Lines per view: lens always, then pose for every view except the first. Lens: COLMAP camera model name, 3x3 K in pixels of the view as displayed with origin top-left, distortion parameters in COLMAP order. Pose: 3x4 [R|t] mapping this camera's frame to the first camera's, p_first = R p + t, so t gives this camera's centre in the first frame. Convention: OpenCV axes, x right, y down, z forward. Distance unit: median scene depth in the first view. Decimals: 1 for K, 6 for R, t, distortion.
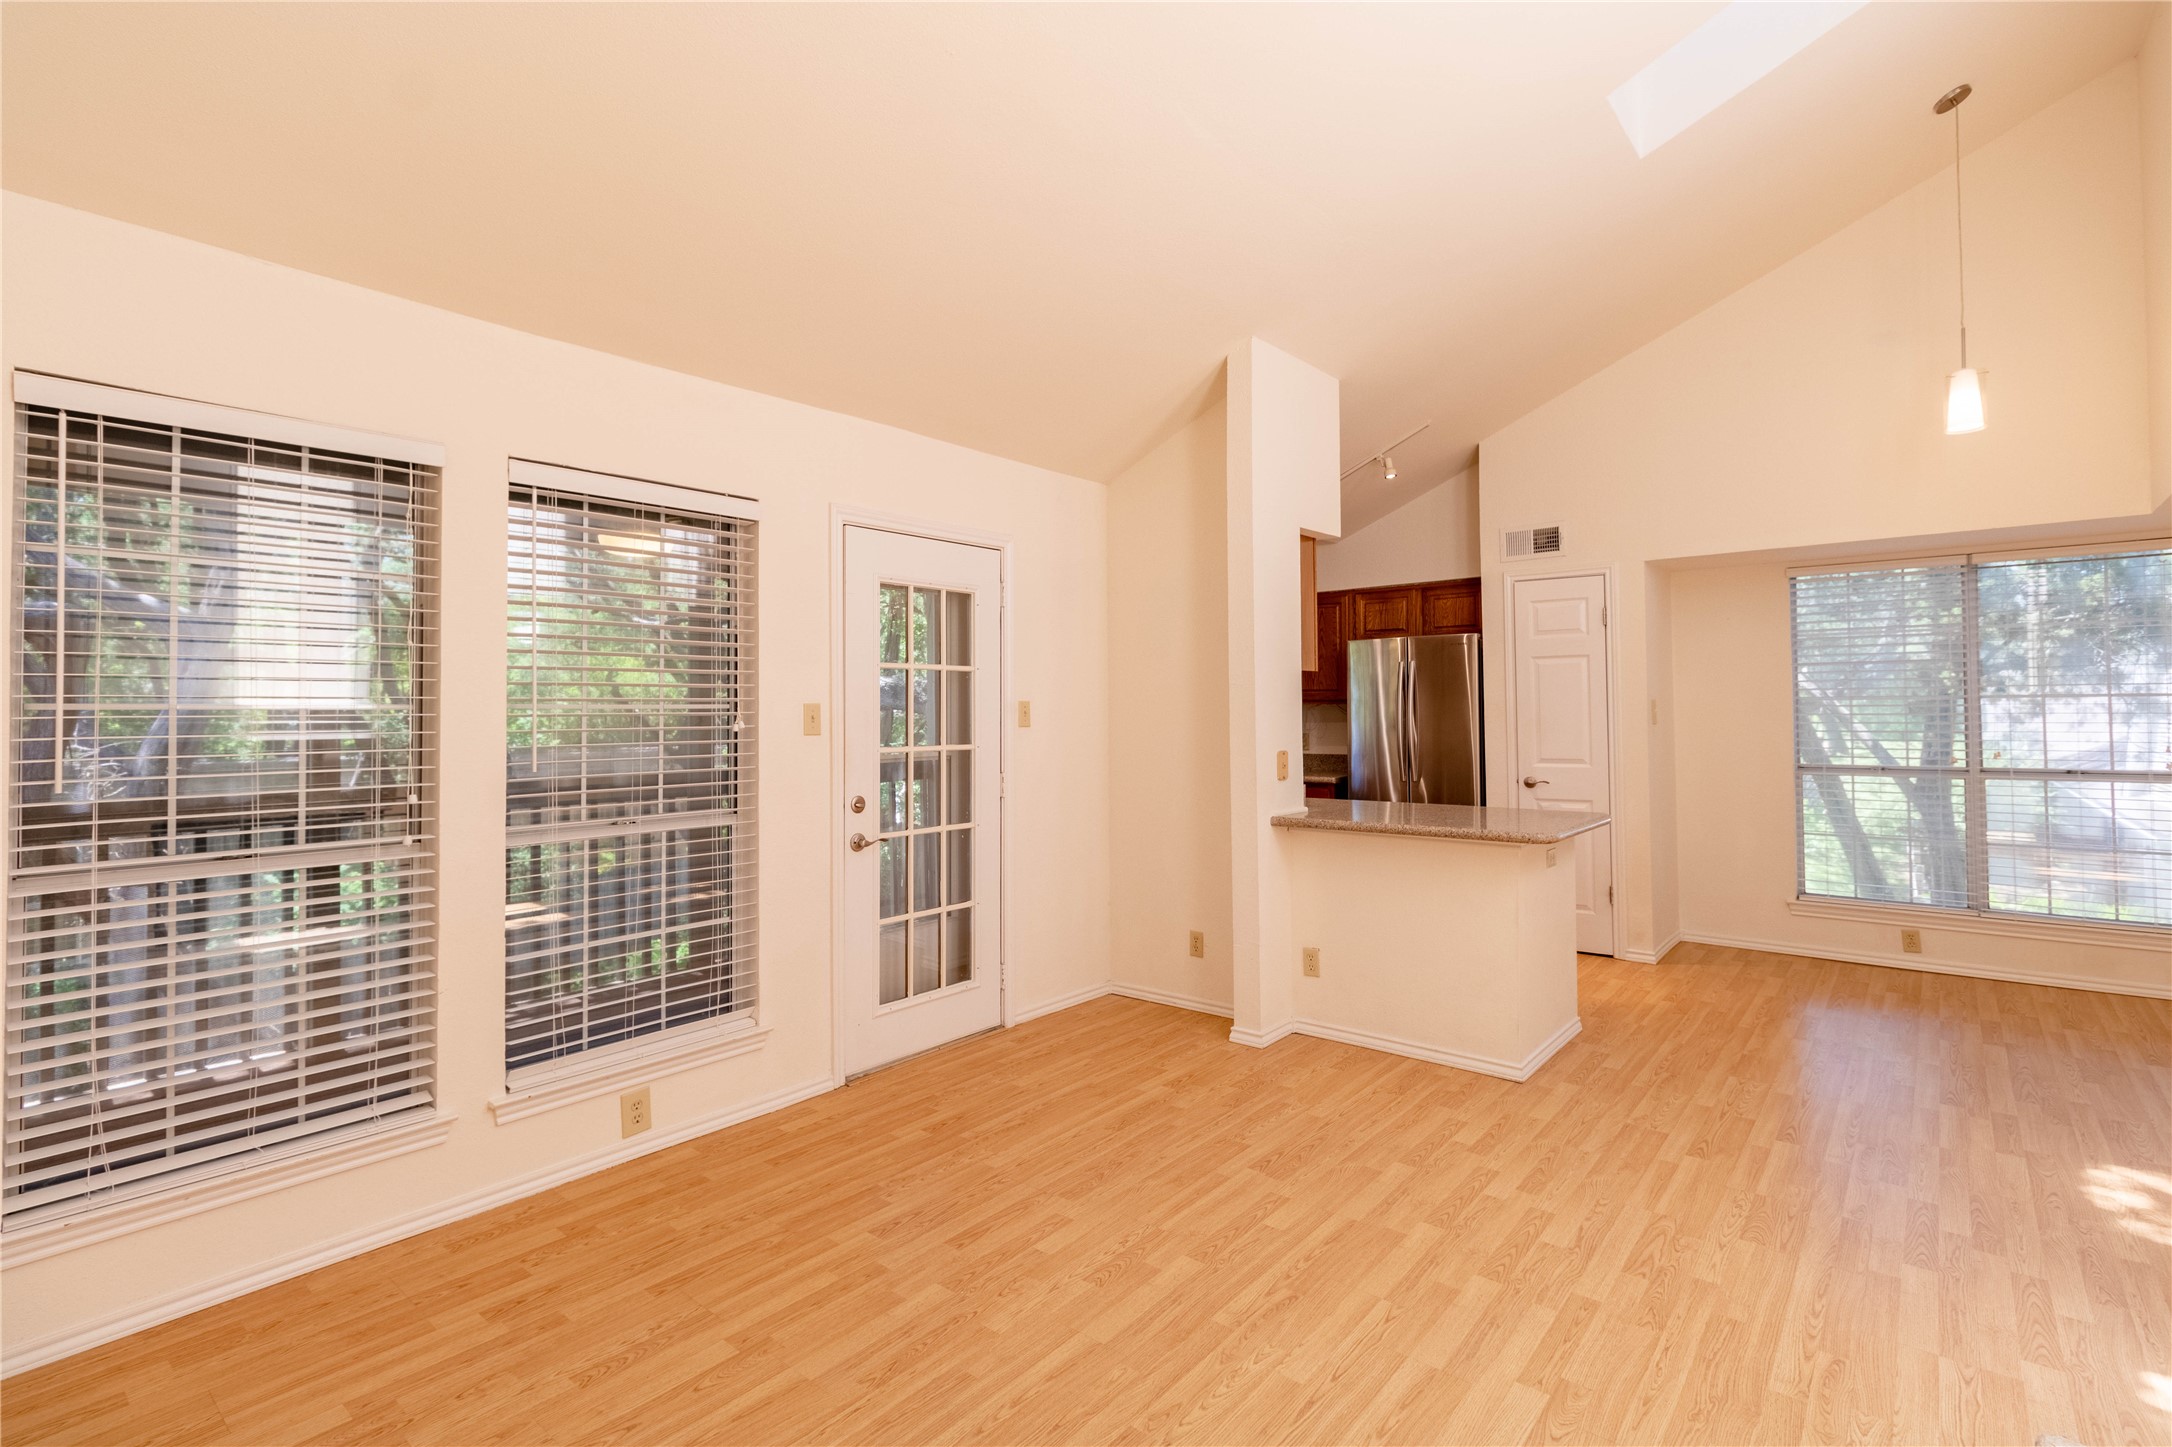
lens RADIAL K [[1011.2, 0, 1095.4], [0, 1011.2, 689.0], [0, 0, 1]] dist [0.003298, -0.000258]
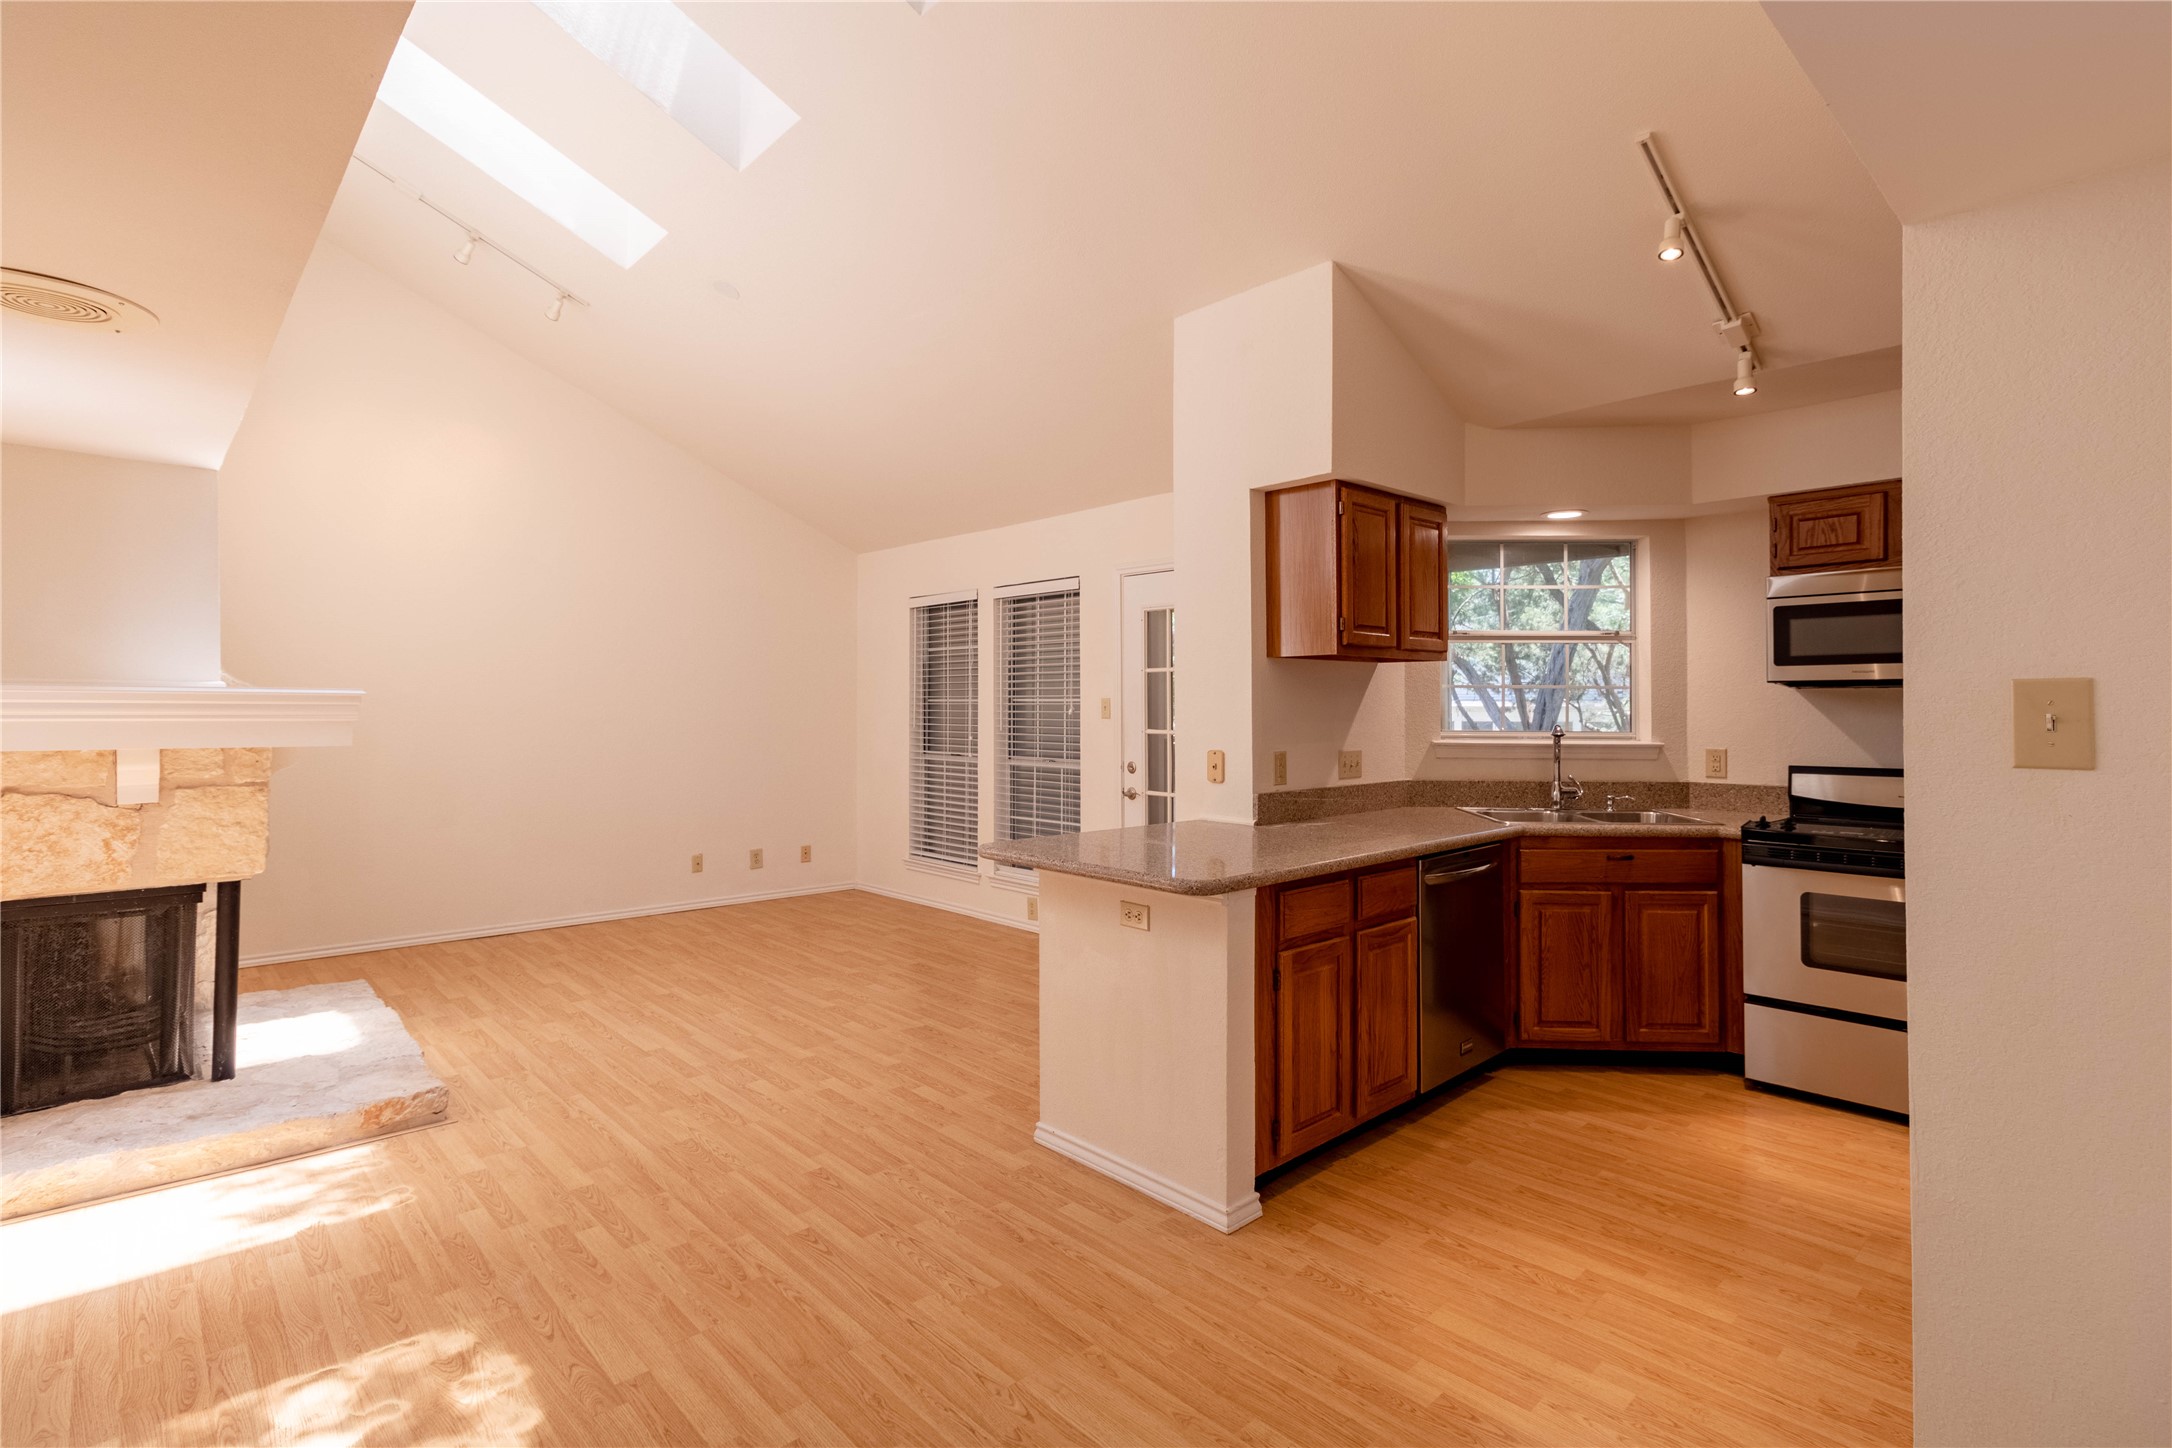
lens RADIAL K [[1041.5, 0, 1093.6], [0, 1041.5, 691.5], [0, 0, 1]] dist [0.001949, 0.000122]
pose [[-0.120926, -0.006064, -0.992643, 1.598332], [0.019383, 0.999776, -0.008468, 0.021377], [0.992472, -0.020264, -0.120782, 1.438128]]
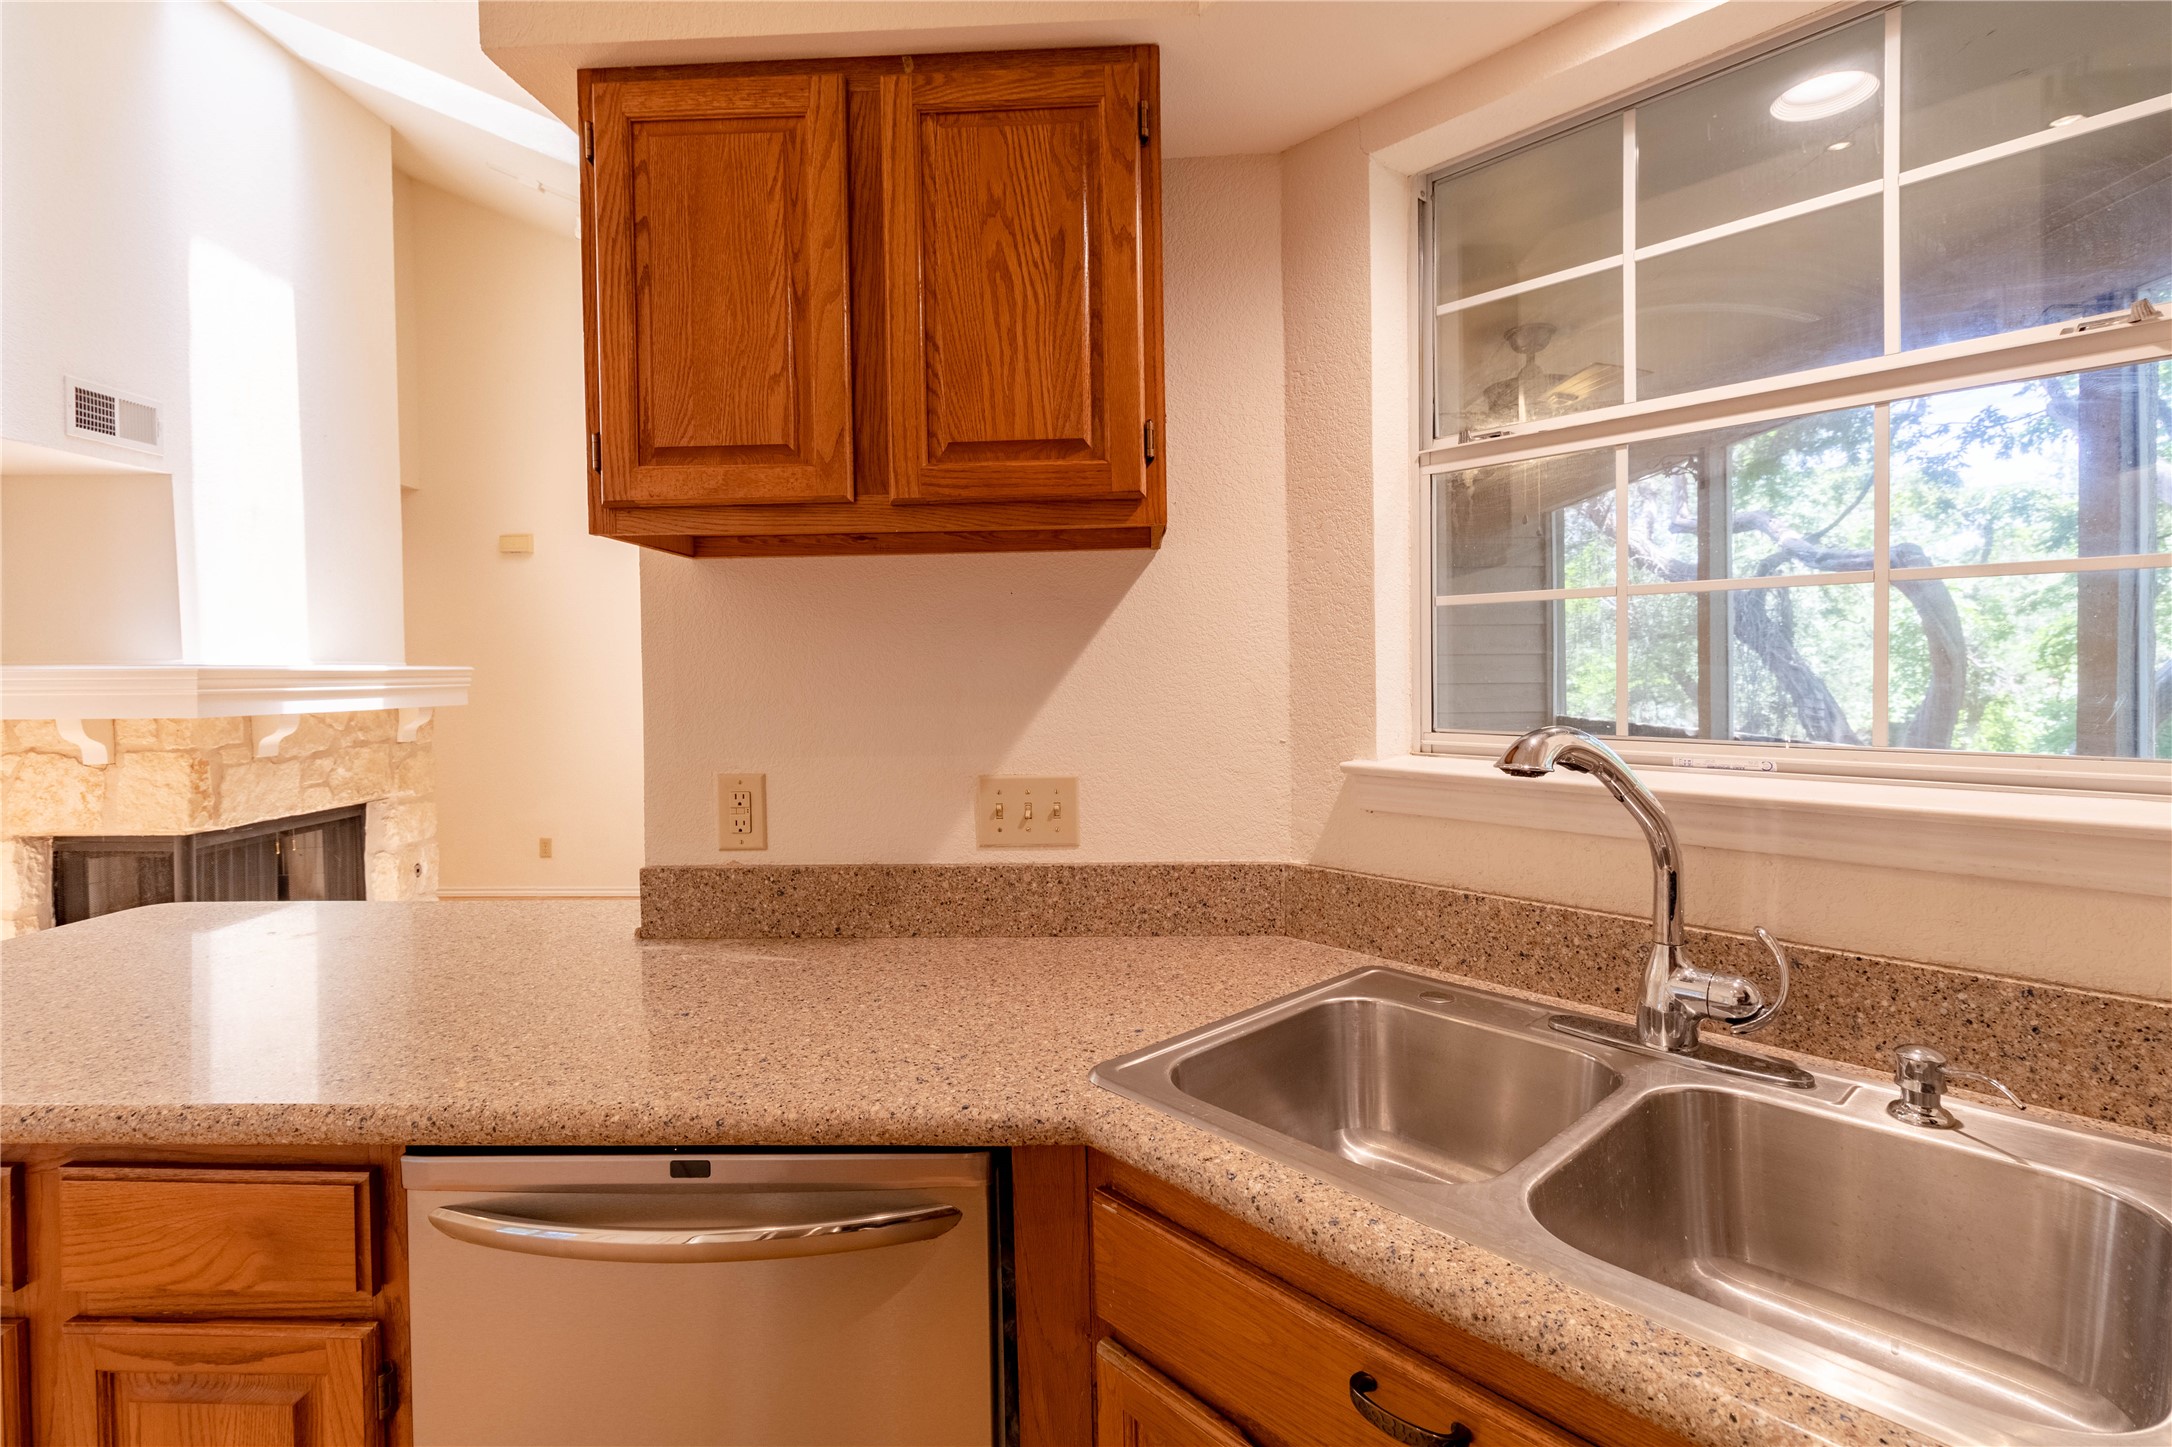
lens RADIAL K [[1041.5, 0, 1093.6], [0, 1041.5, 691.0], [0, 0, 1]] dist [0.001949, 0.000122]
pose [[-0.794988, 0.029949, -0.605885, 0.452666], [0.031254, 0.999476, 0.008396, 0.046259], [0.605819, -0.012262, -0.795508, 2.086910]]
